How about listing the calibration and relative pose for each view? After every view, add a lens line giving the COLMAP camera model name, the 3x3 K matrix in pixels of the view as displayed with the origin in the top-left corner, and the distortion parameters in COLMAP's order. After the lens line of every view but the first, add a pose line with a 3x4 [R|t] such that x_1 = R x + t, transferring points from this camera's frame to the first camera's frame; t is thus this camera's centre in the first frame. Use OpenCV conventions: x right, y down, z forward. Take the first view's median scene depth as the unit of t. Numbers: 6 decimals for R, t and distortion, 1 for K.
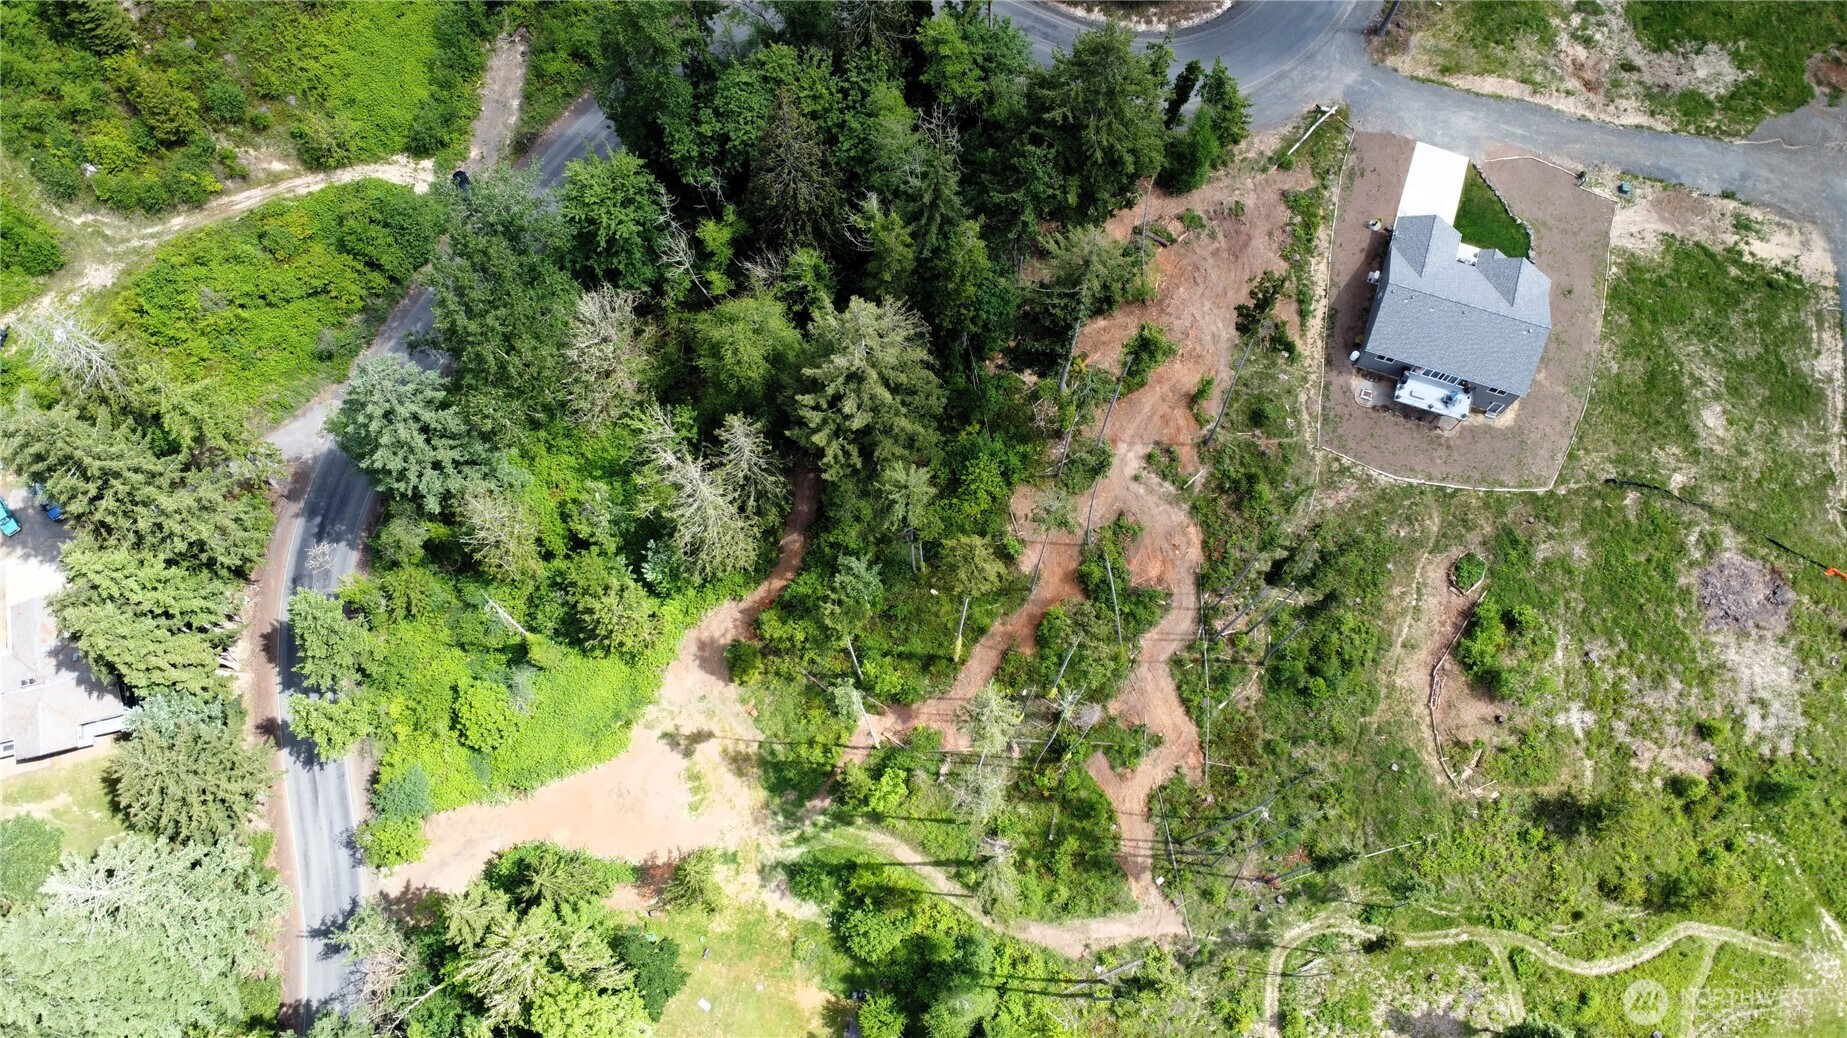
lens RADIAL K [[1368.3, 0, 913.6], [0, 1368.3, 519.1], [0, 0, 1]] dist [0.004845, -0.005131]
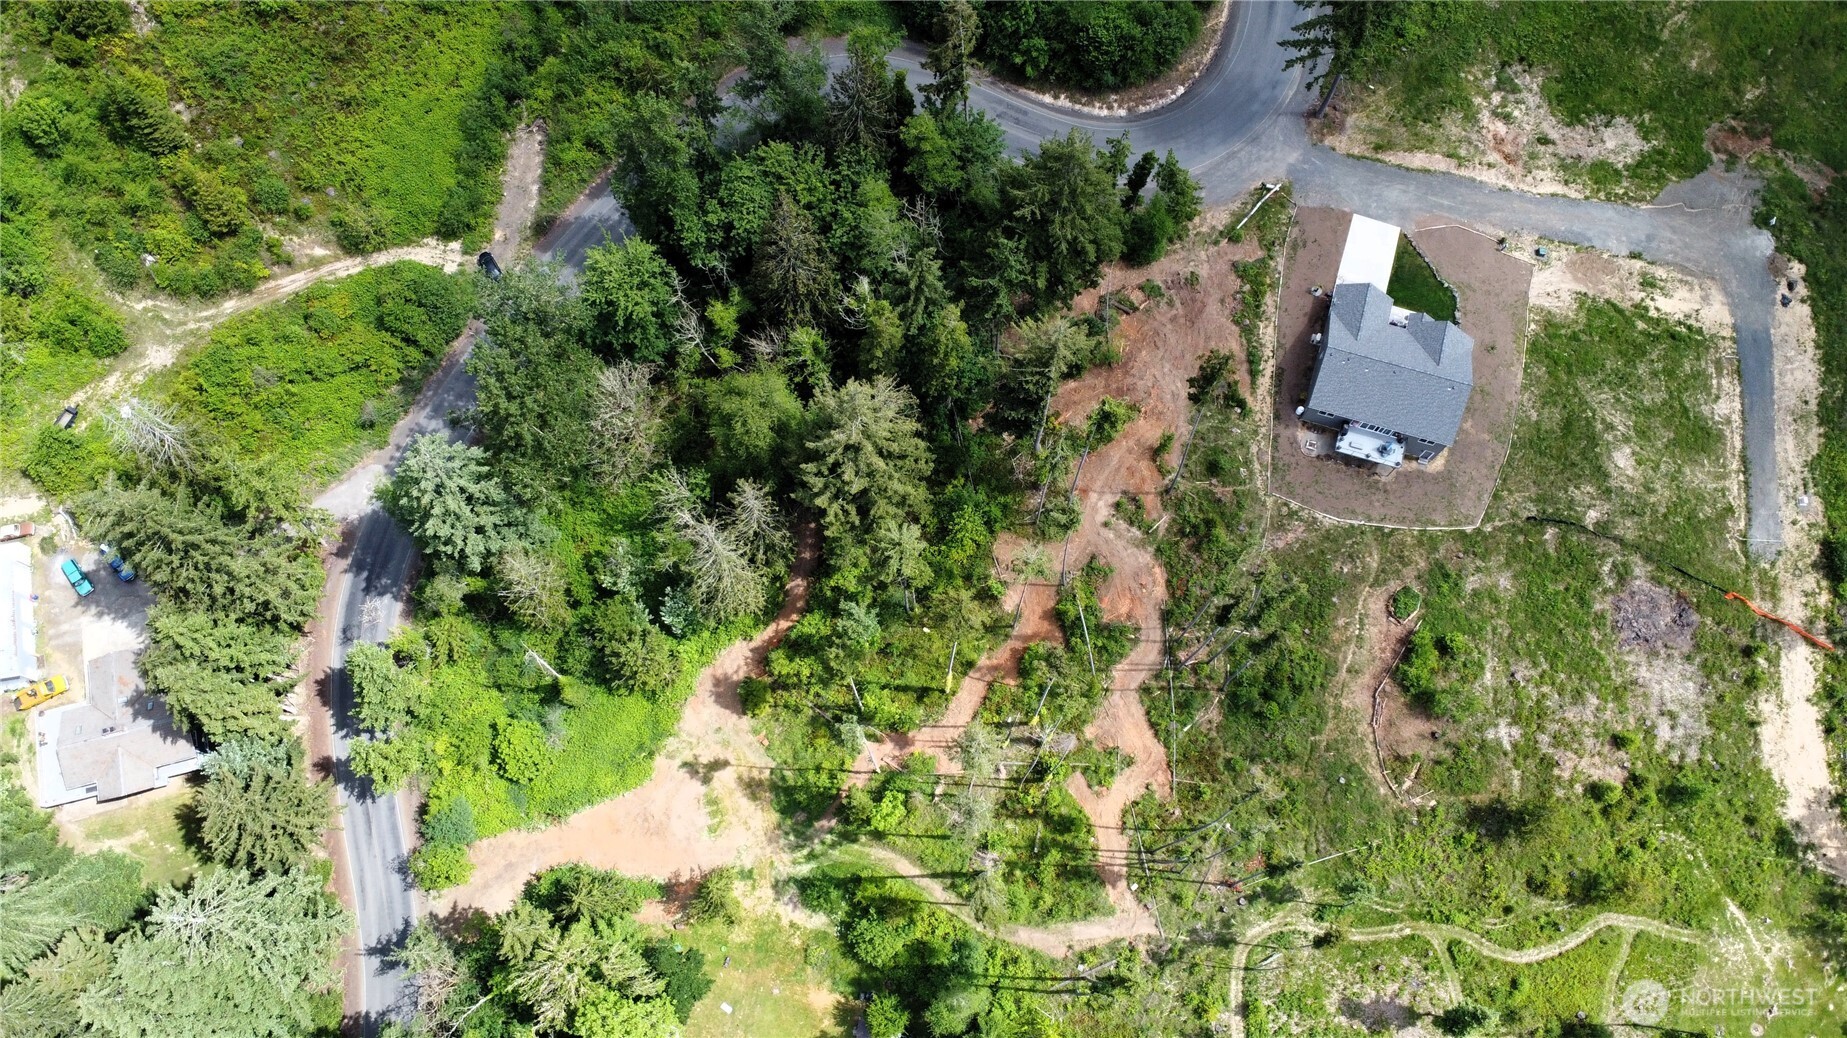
lens RADIAL K [[1368.3, 0, 913.6], [0, 1368.3, 519.1], [0, 0, 1]] dist [0.004845, -0.005131]
pose [[0.999761, -0.020535, 0.007444, -0.001759], [0.020557, 0.999784, -0.002926, -0.034742], [-0.007382, 0.003079, 0.999968, -0.111098]]
